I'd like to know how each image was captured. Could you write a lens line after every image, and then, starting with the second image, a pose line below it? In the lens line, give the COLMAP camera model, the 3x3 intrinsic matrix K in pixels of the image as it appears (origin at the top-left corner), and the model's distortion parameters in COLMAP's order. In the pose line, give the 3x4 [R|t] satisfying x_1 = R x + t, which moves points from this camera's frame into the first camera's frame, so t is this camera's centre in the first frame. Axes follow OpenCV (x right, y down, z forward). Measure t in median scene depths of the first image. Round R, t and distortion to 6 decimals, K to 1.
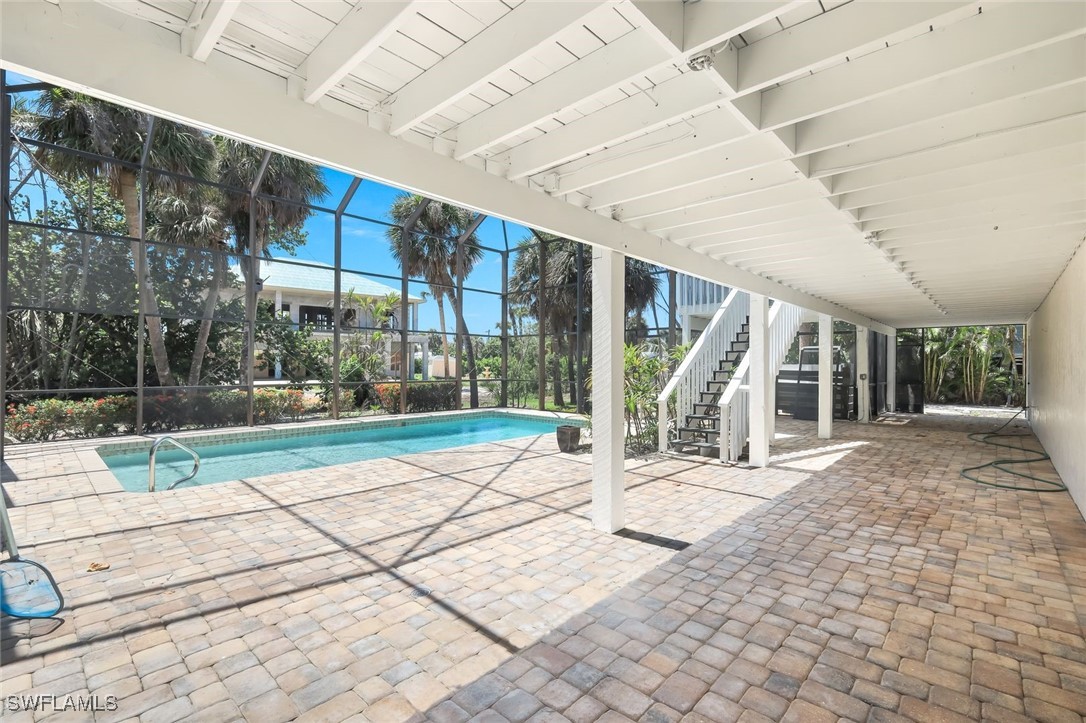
lens RADIAL K [[483.7, 0, 544.1], [0, 483.7, 360.0], [0, 0, 1]] dist [0.003983, 0.000899]
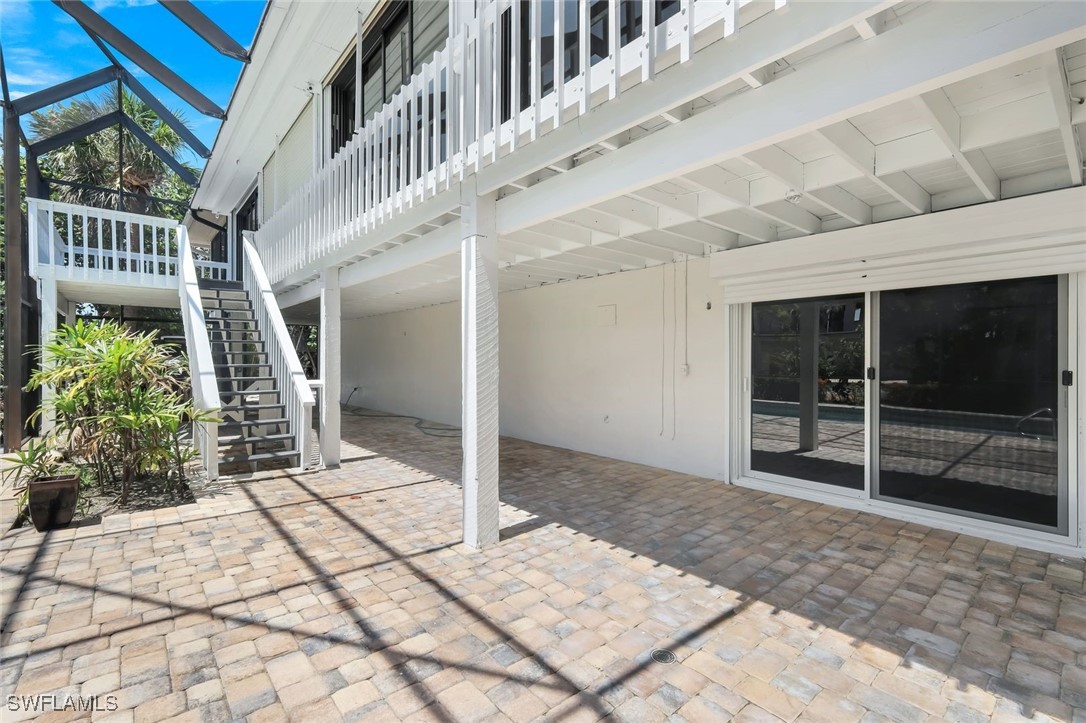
lens RADIAL K [[483.7, 0, 544.1], [0, 483.7, 360.0], [0, 0, 1]] dist [0.003983, 0.000899]
pose [[0.120424, -0.006878, 0.992699, -0.345762], [-0.007931, 0.999937, 0.007890, 0.003161], [-0.992691, -0.008823, 0.120362, 0.368108]]
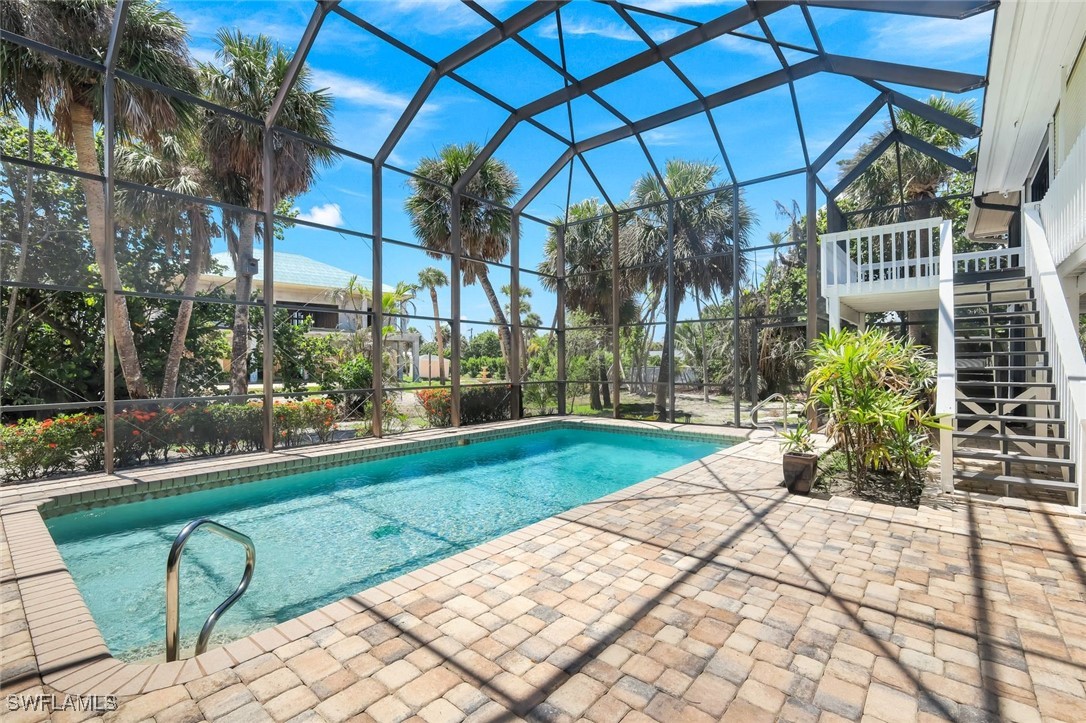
lens RADIAL K [[486.8, 0, 543.0], [0, 486.8, 361.5], [0, 0, 1]] dist [0.008858, -0.000524]
pose [[0.998587, -0.009291, 0.052328, -0.285922], [0.009062, 0.999948, 0.004607, 0.004737], [-0.052368, -0.004126, 0.998619, 0.311875]]
